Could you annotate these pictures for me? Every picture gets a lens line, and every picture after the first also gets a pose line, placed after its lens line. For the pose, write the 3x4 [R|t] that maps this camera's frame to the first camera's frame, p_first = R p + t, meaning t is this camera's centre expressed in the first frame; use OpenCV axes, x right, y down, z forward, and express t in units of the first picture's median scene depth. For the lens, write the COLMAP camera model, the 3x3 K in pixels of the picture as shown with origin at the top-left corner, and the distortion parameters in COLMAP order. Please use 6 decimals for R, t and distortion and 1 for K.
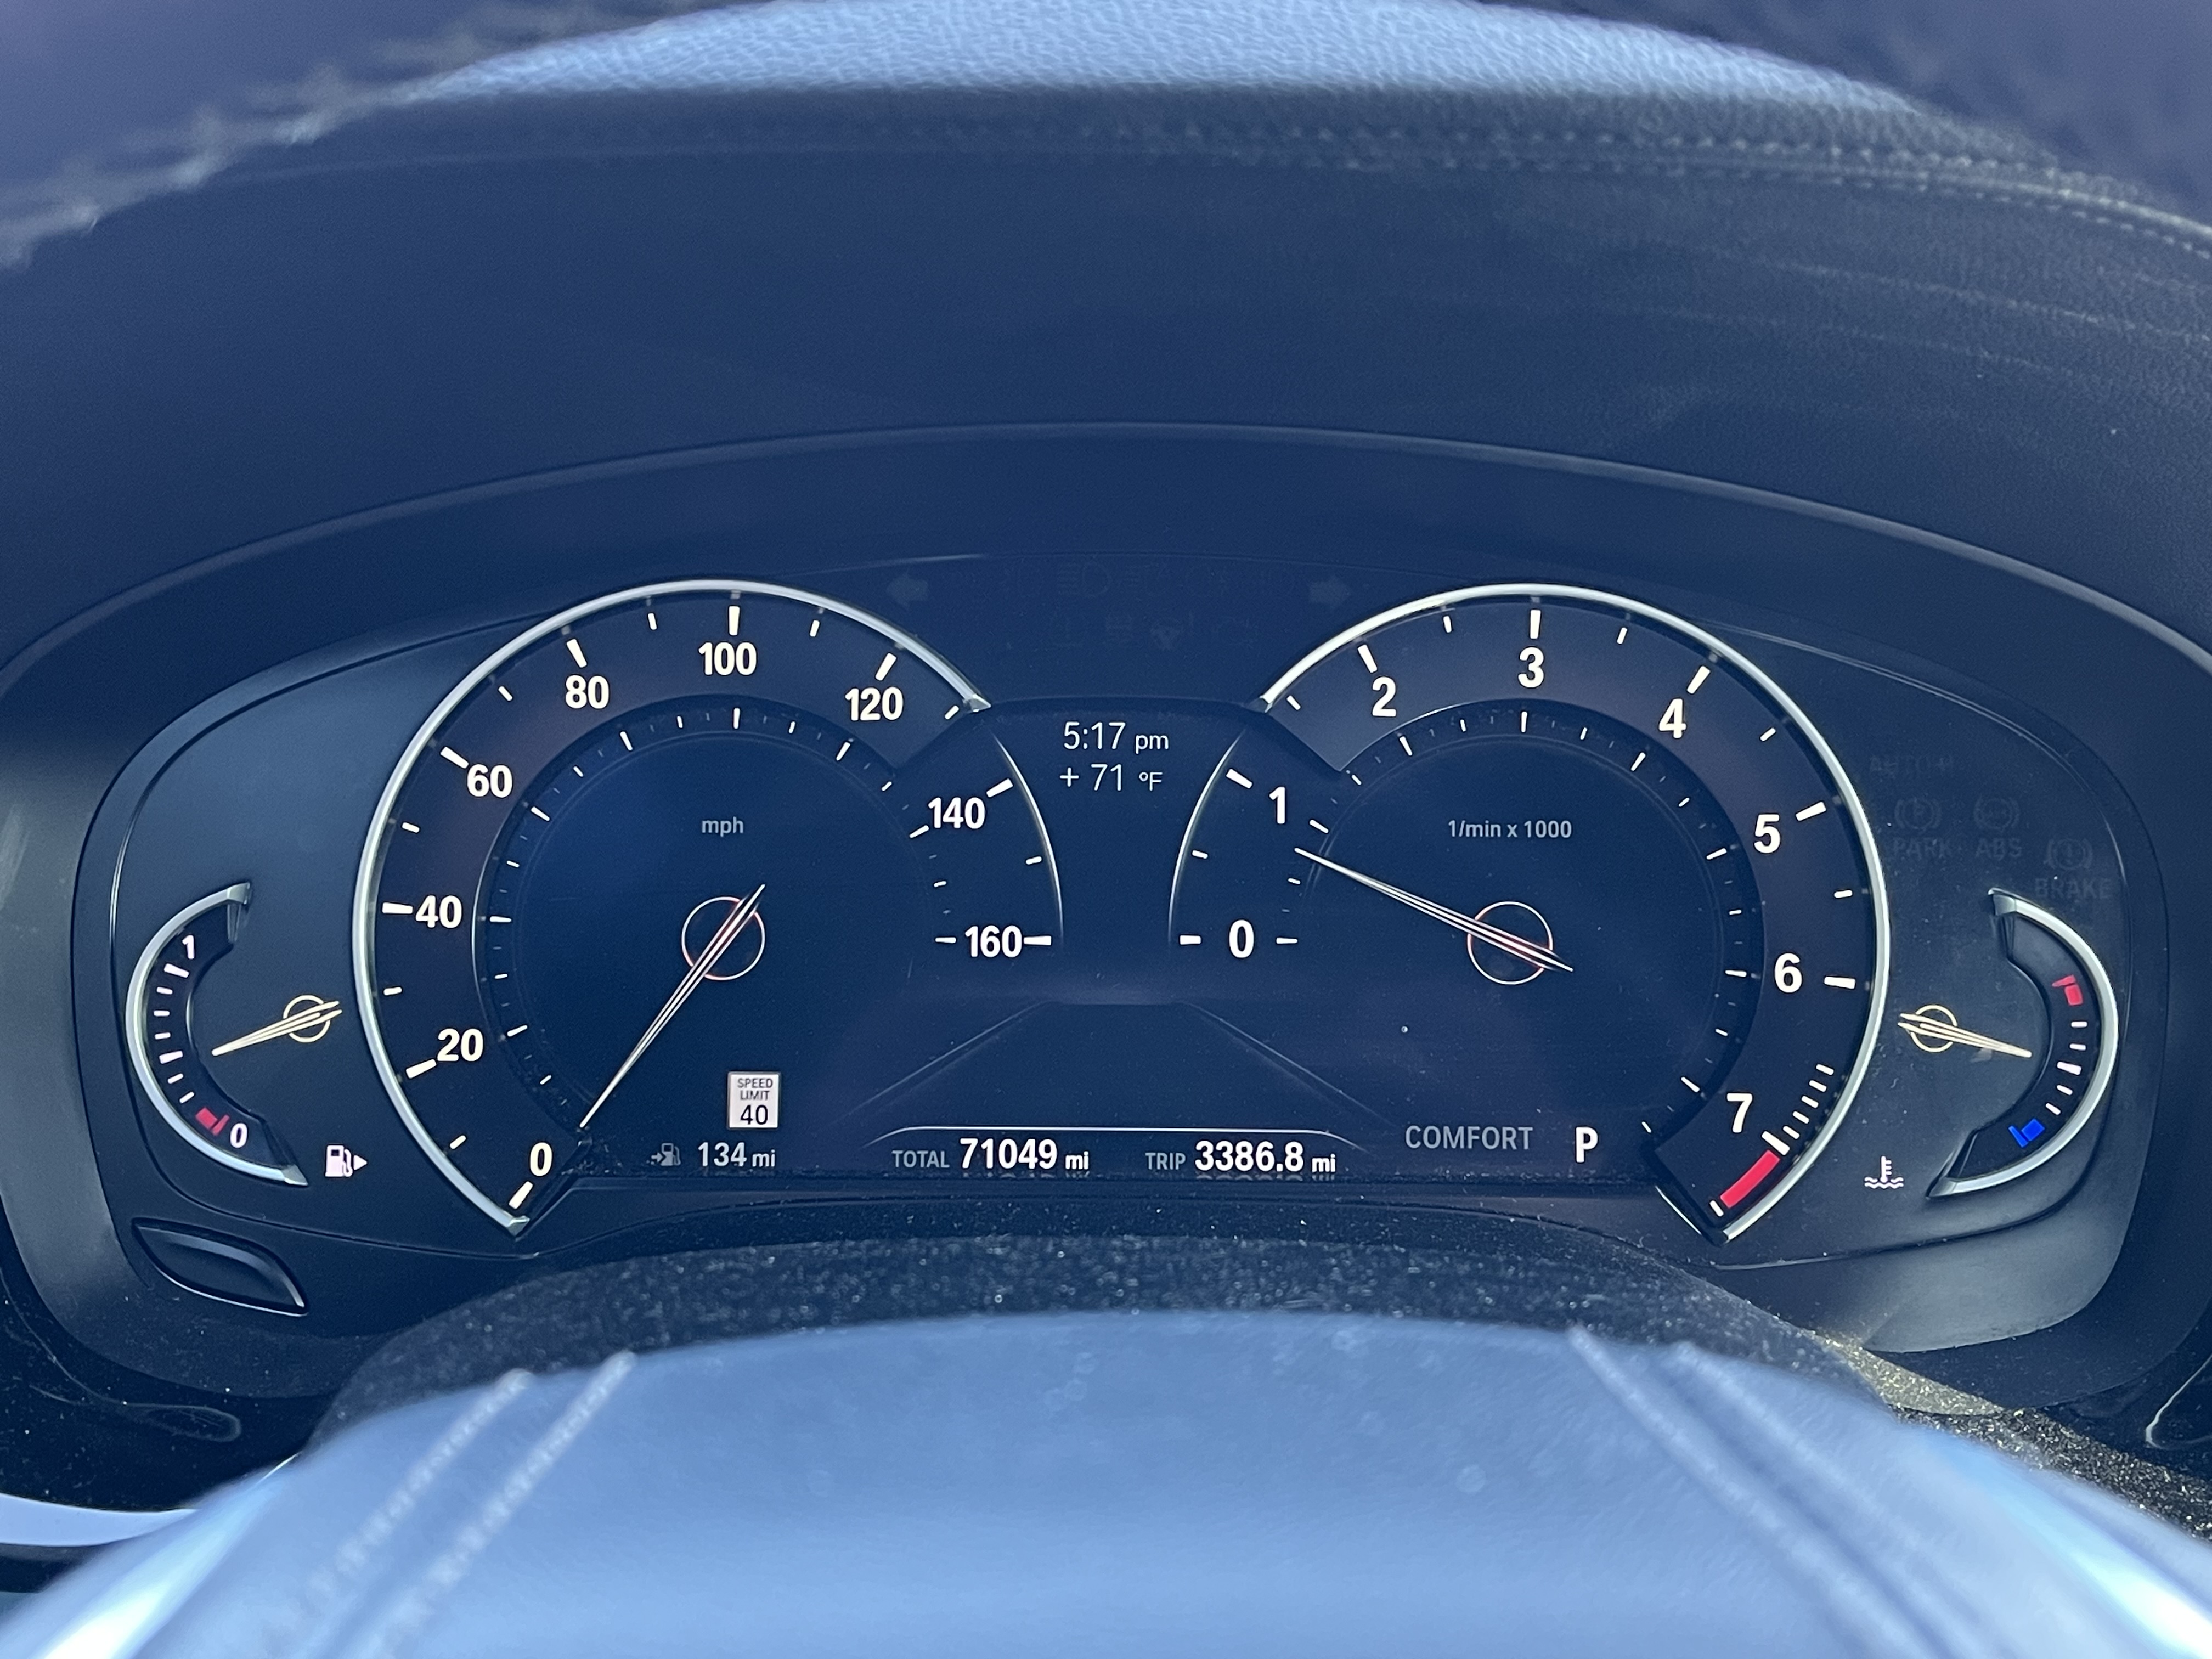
lens RADIAL K [[2640.5, 0, 1109.8], [0, 2640.5, 835.8], [0, 0, 1]] dist [0.040169, 0.000000]
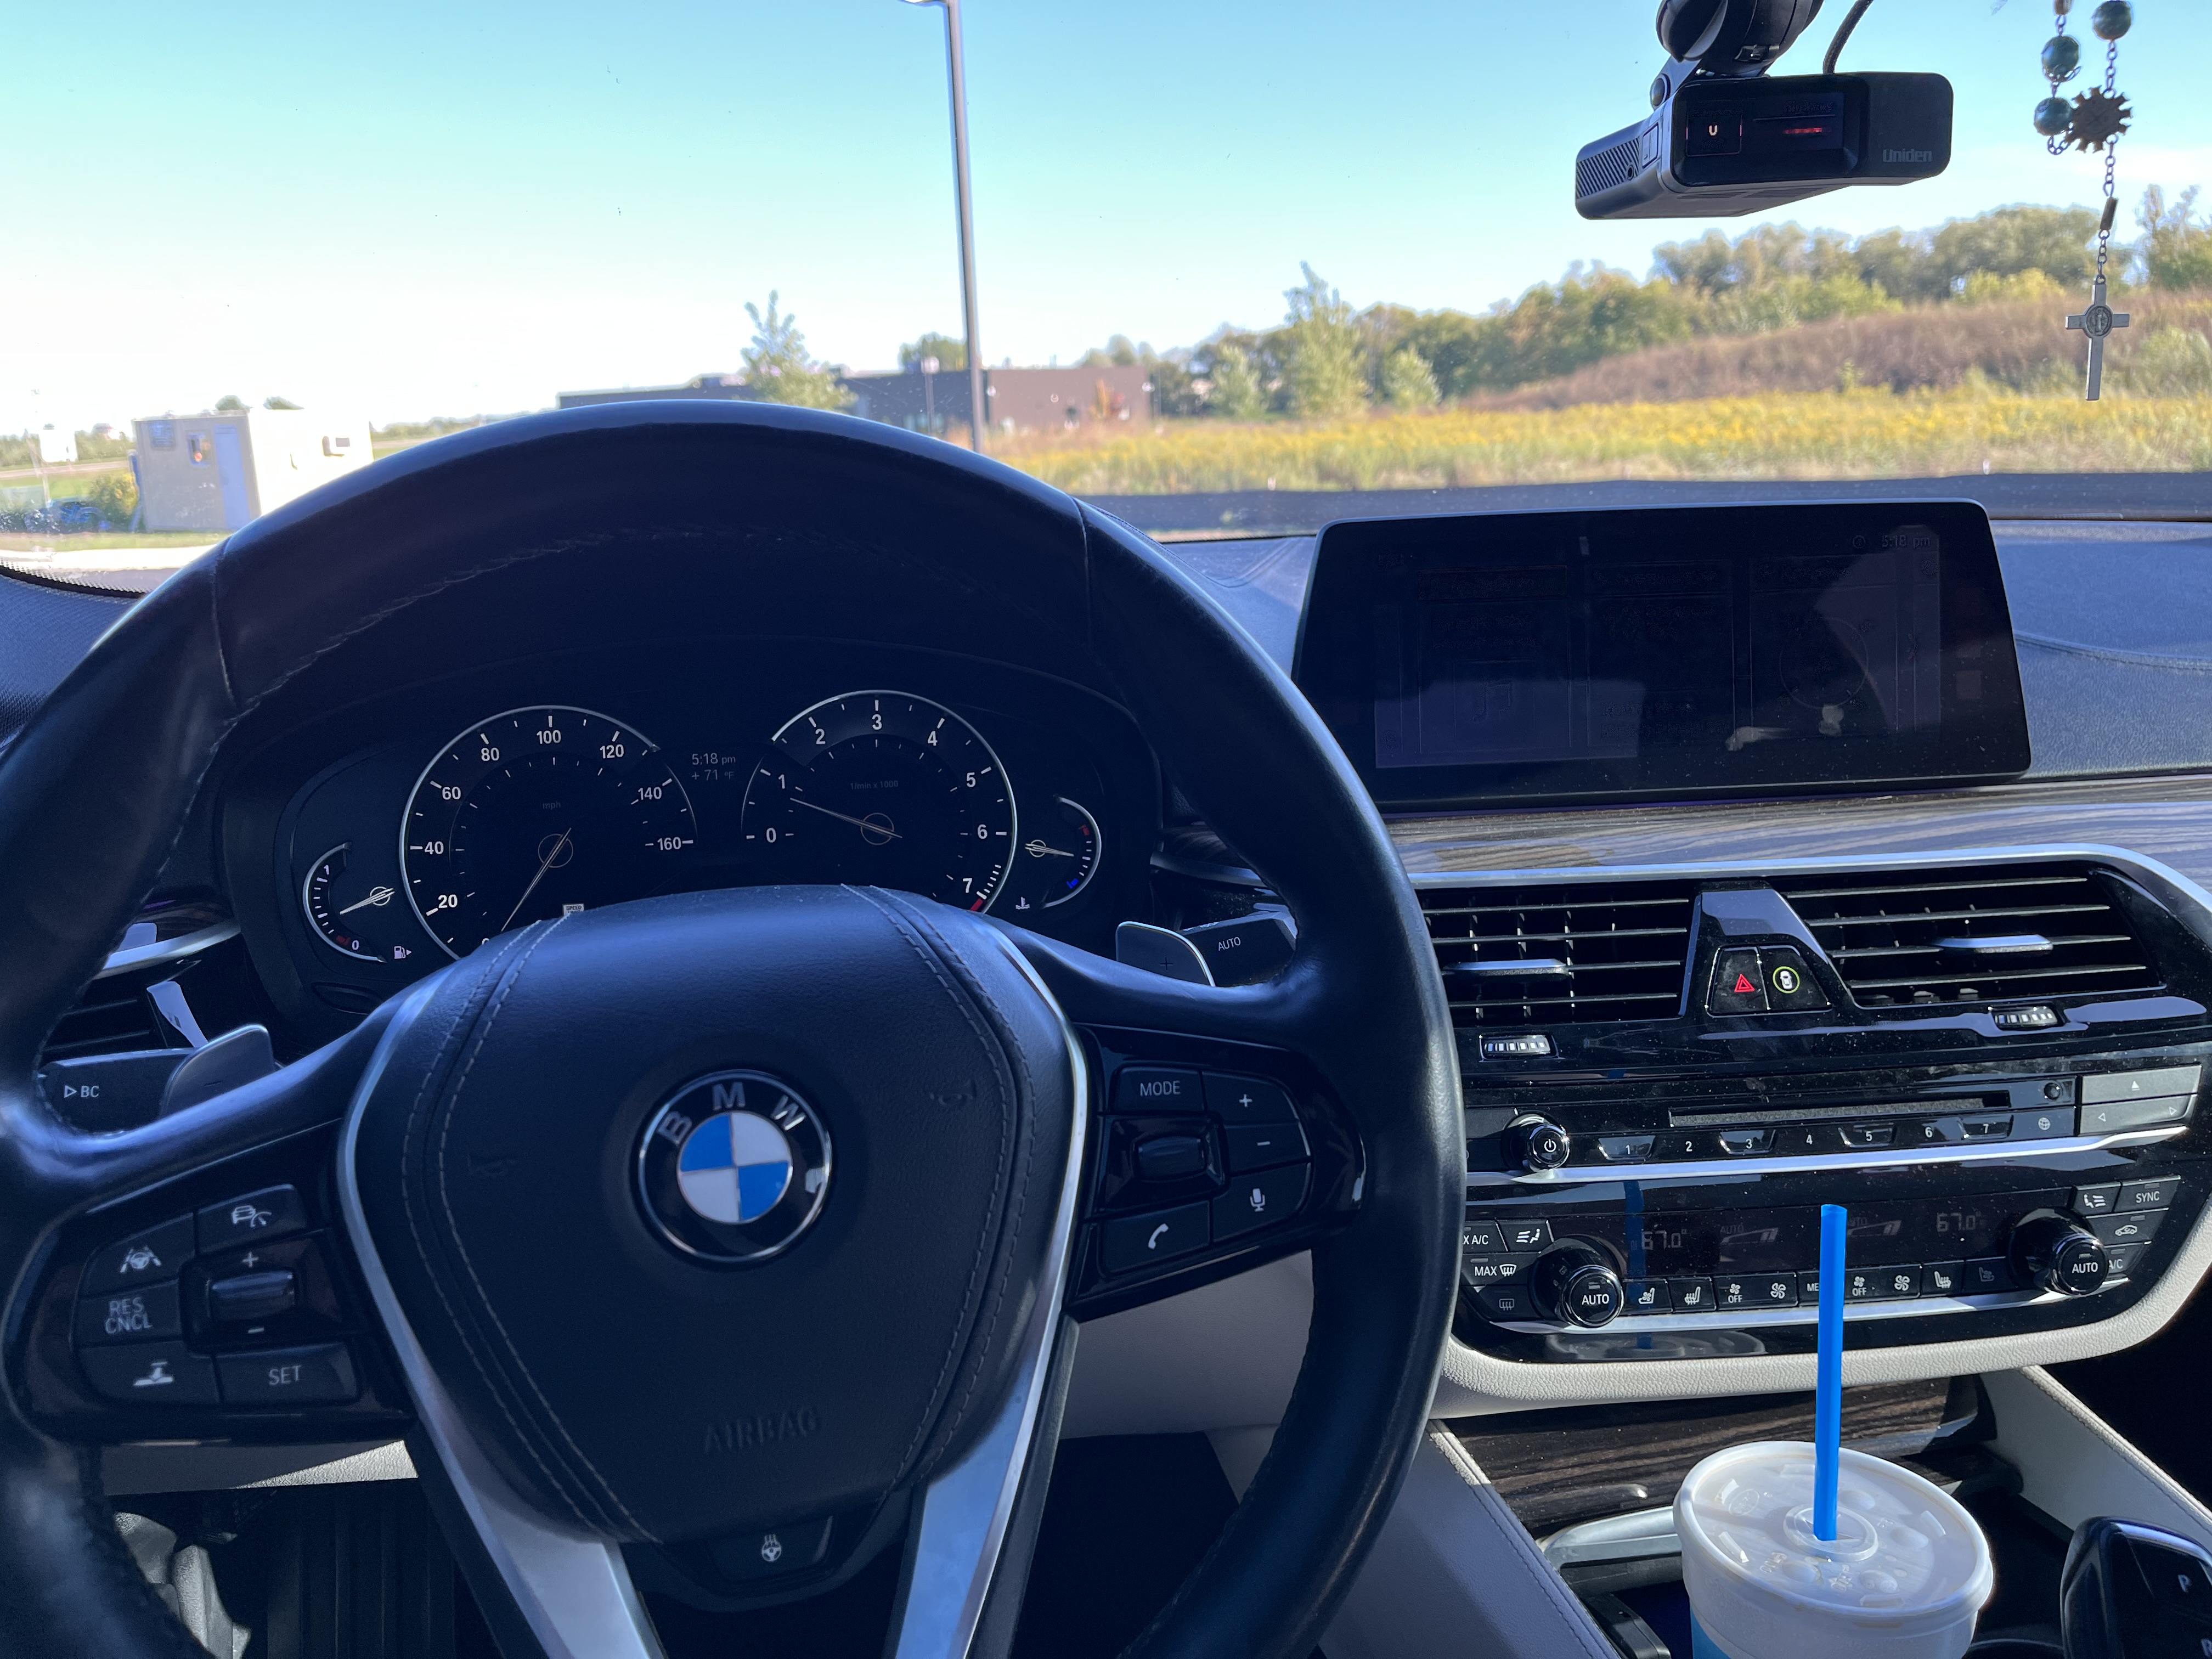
lens RADIAL K [[1640.3, 0, 1129.2], [0, 1640.3, 824.7], [0, 0, 1]] dist [0.001576, -0.020915]
pose [[0.961634, -0.073707, 0.264250, -0.035196], [0.073196, 0.997248, 0.011793, 0.036275], [-0.264392, 0.008002, 0.964382, -0.619070]]
